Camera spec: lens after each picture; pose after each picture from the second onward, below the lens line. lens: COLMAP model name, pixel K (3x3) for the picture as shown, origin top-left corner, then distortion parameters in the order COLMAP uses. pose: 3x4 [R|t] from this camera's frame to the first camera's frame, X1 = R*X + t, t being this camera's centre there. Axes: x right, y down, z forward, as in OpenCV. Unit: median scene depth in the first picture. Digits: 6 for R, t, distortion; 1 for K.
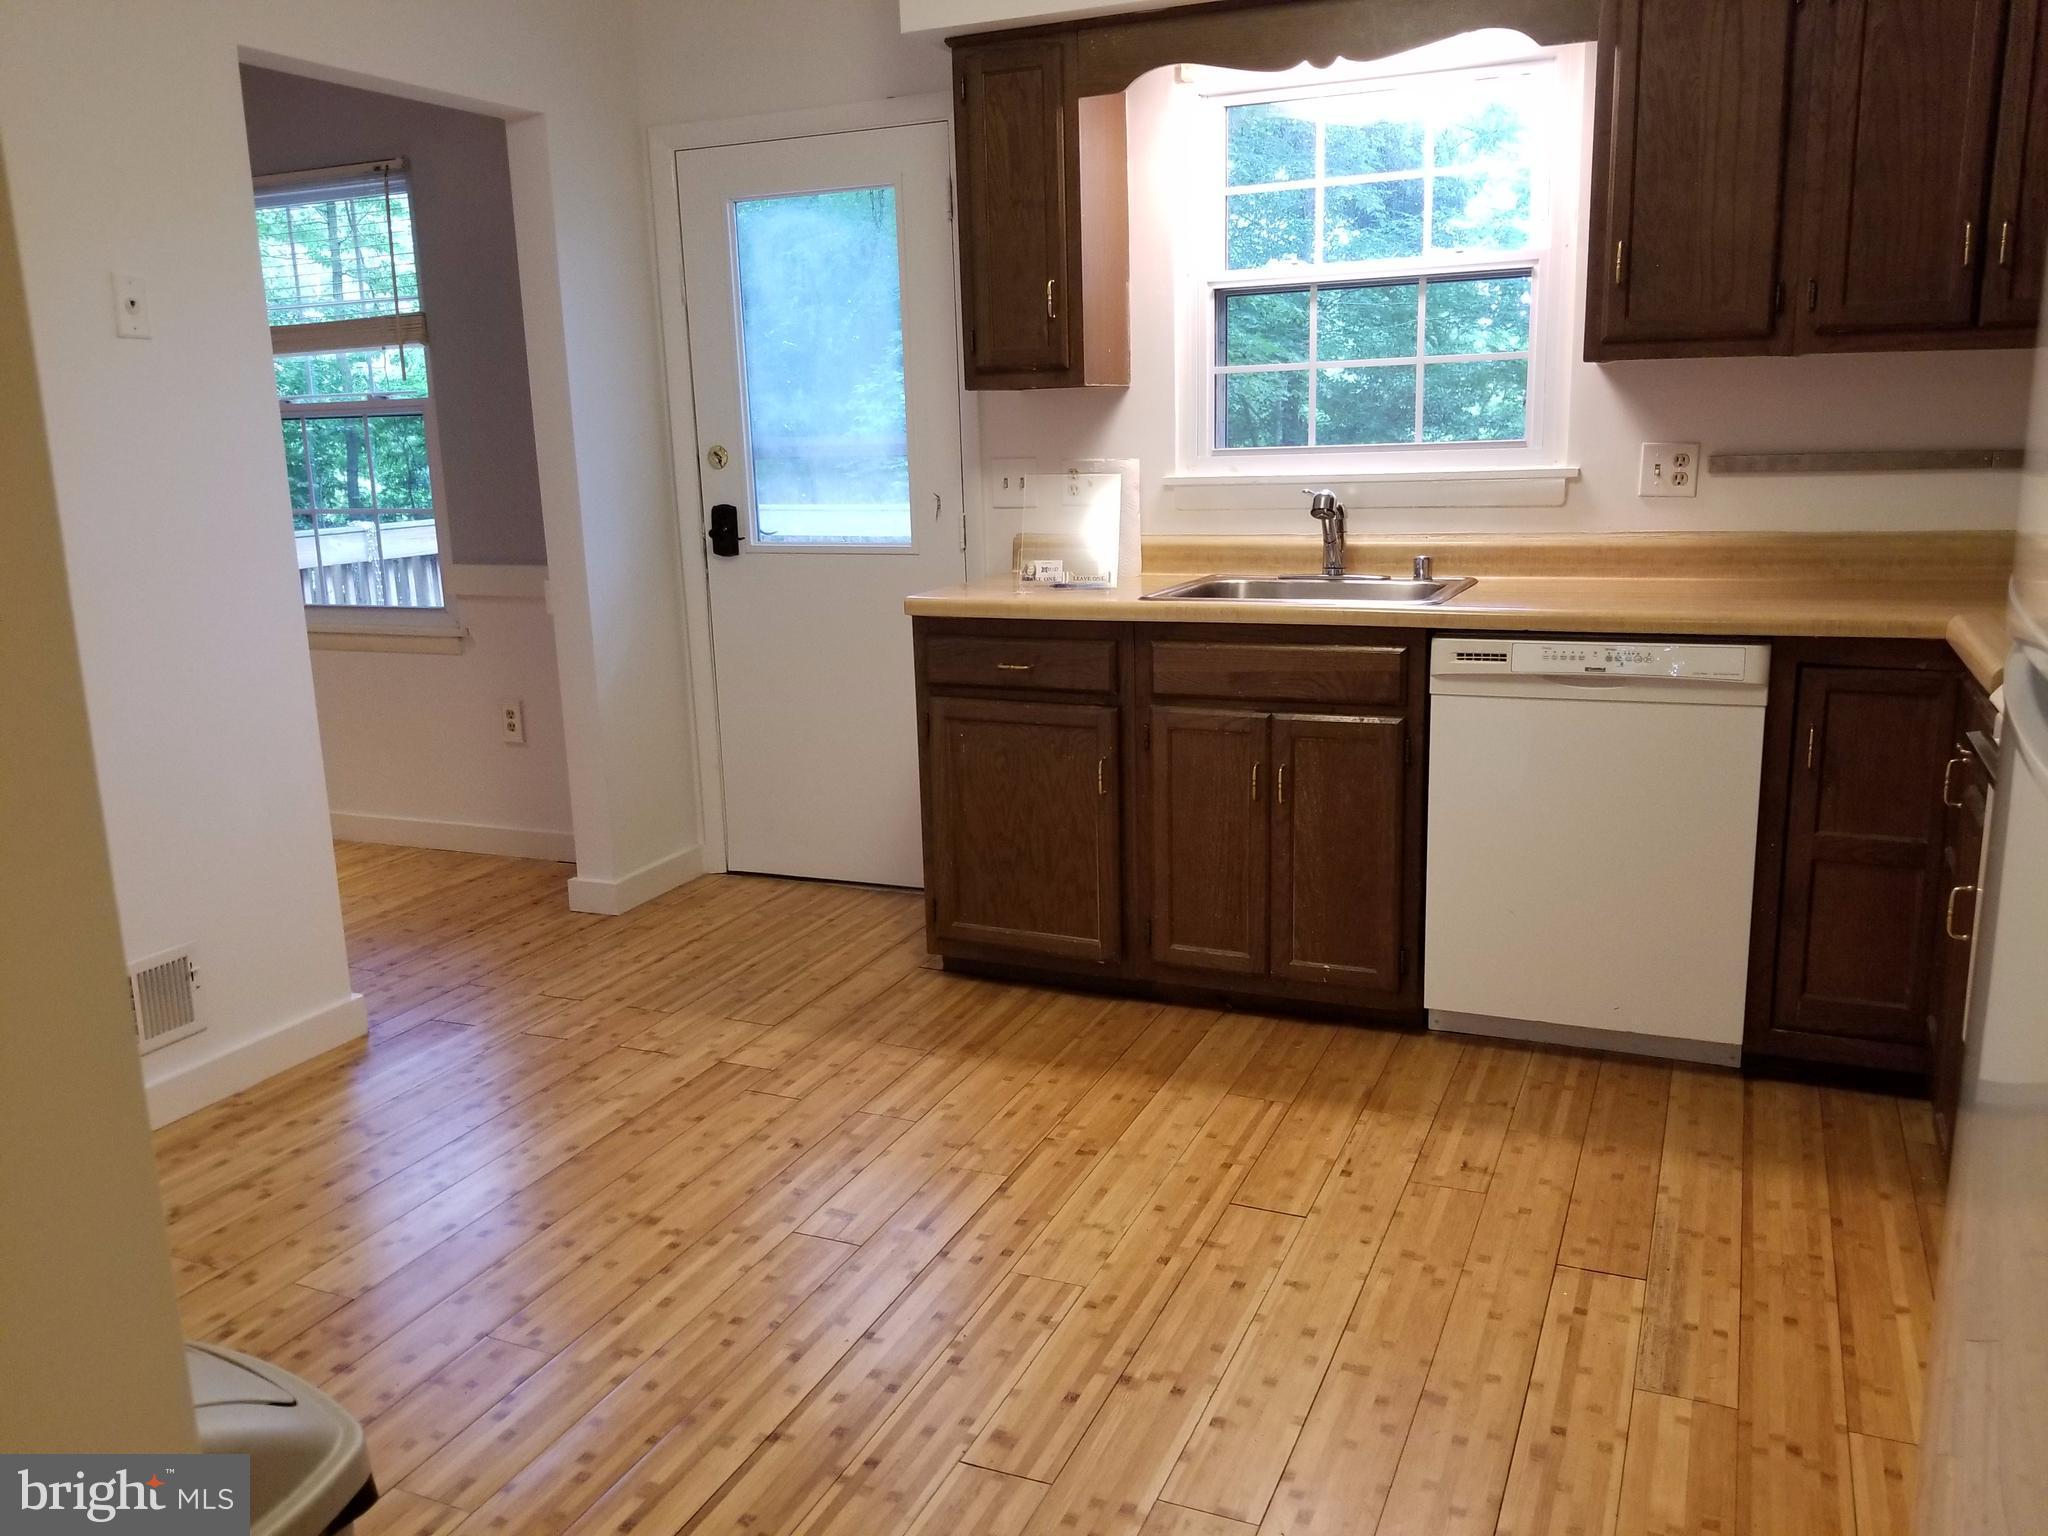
lens RADIAL K [[1601.5, 0, 1025.9], [0, 1601.5, 740.6], [0, 0, 1]] dist [0.063185, -0.002373]
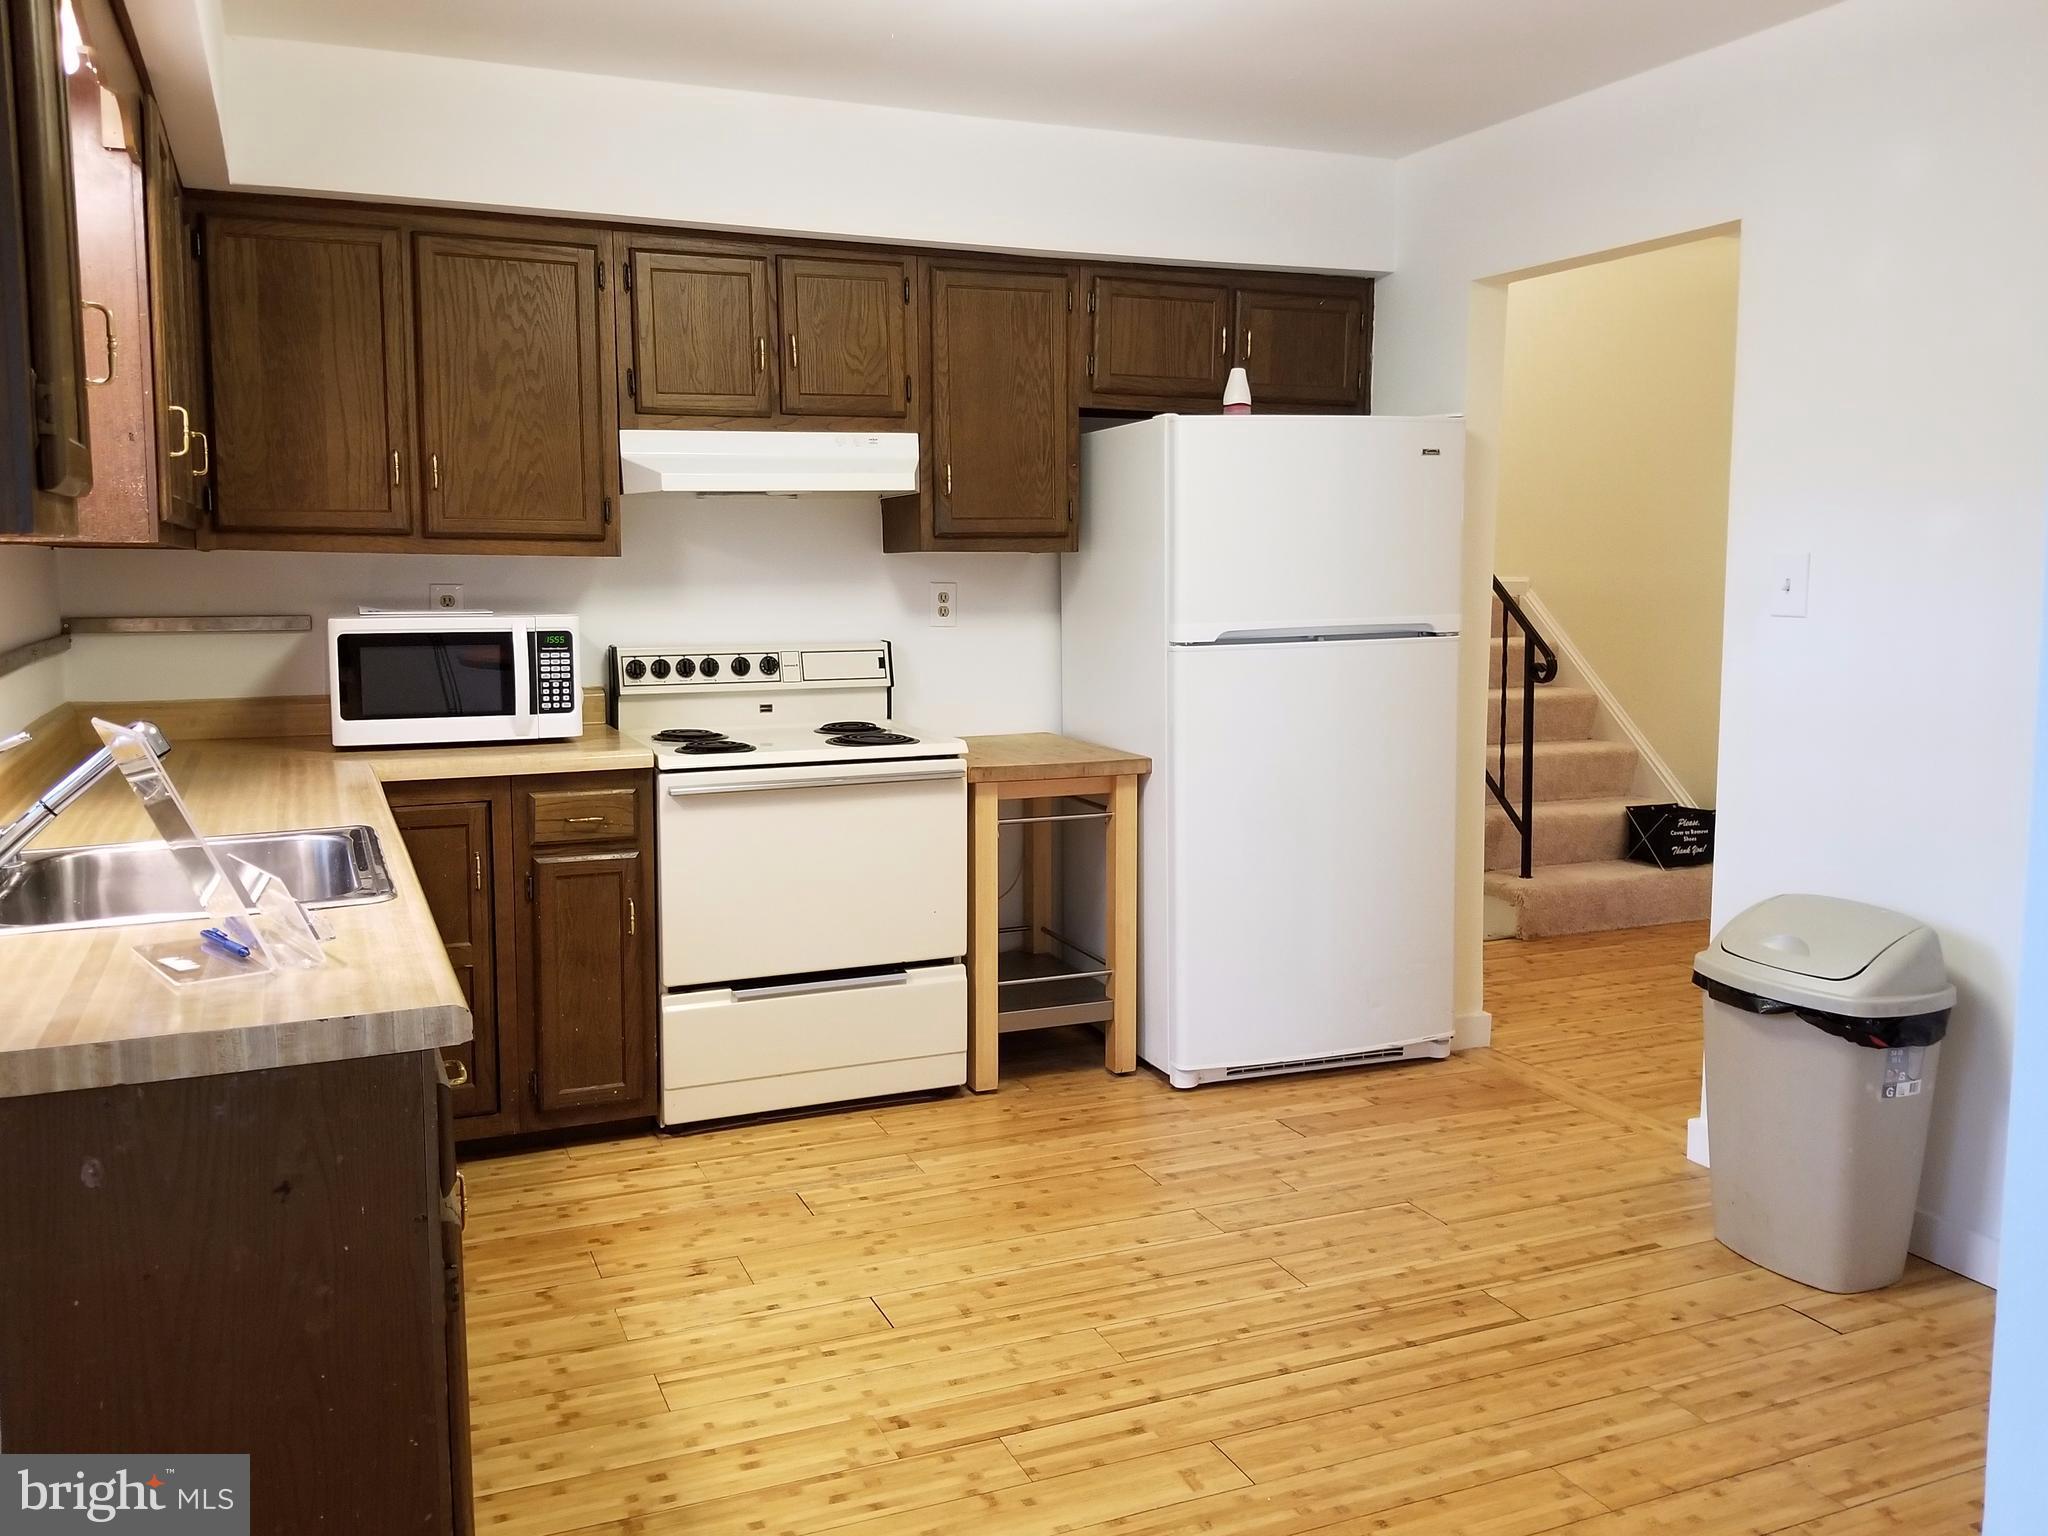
lens RADIAL K [[1627.3, 0, 1024.0], [0, 1627.3, 768.0], [0, 0, 1]] dist [0.004653, -0.011230]
pose [[-0.729738, -0.054142, 0.681579, -0.724708], [0.165691, 0.953142, 0.253112, -0.351796], [-0.663346, 0.297638, -0.686574, 1.799765]]
